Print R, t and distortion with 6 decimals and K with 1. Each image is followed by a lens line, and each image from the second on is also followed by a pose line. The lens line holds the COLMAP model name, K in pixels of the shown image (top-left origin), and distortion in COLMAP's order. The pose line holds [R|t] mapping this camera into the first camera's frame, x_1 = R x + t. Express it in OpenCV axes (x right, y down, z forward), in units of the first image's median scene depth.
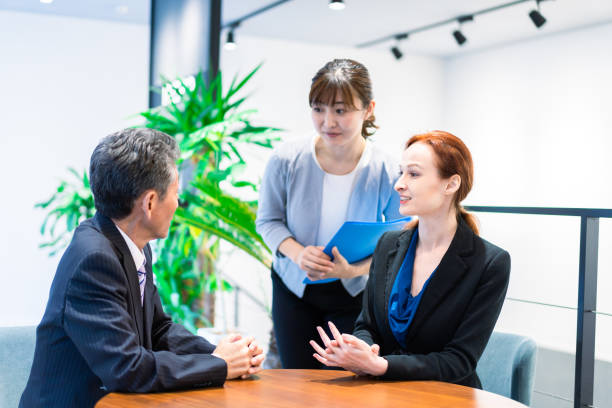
lens RADIAL K [[1006.3, 0, 306.0], [0, 1006.3, 204.0], [0, 0, 1]] dist [0.017155, -0.049913]
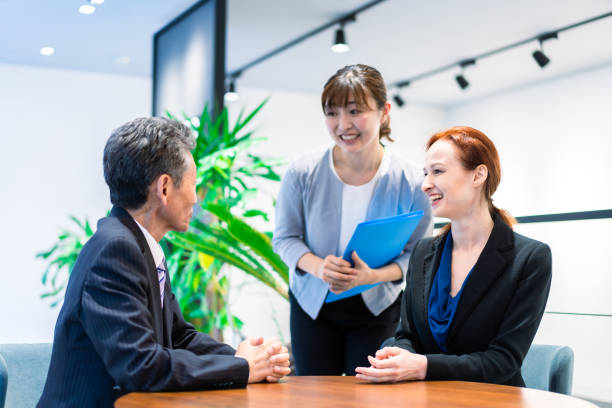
lens RADIAL K [[1006.3, 0, 306.0], [0, 1006.3, 204.0], [0, 0, 1]] dist [0.017155, -0.049913]
pose [[0.999813, -0.018816, 0.004388, -0.016286], [0.019080, 0.997279, -0.071212, 0.042534], [-0.003036, 0.071283, 0.997452, 0.029798]]
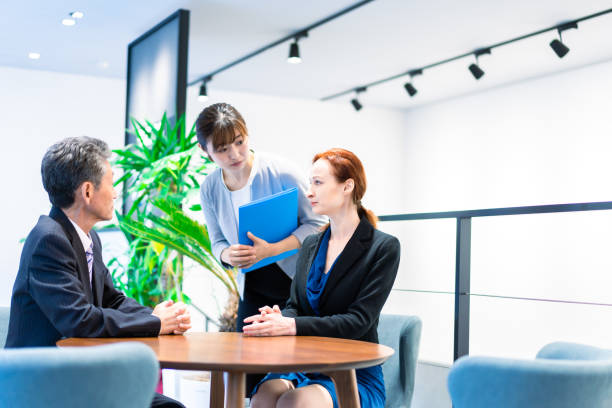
lens RADIAL K [[1006.3, 0, 306.0], [0, 1006.3, 204.0], [0, 0, 1]] dist [0.017155, -0.049913]
pose [[0.999957, -0.002859, 0.008838, 0.052056], [0.003396, 0.998113, -0.061316, 0.048968], [-0.008646, 0.061343, 0.998079, -0.163460]]
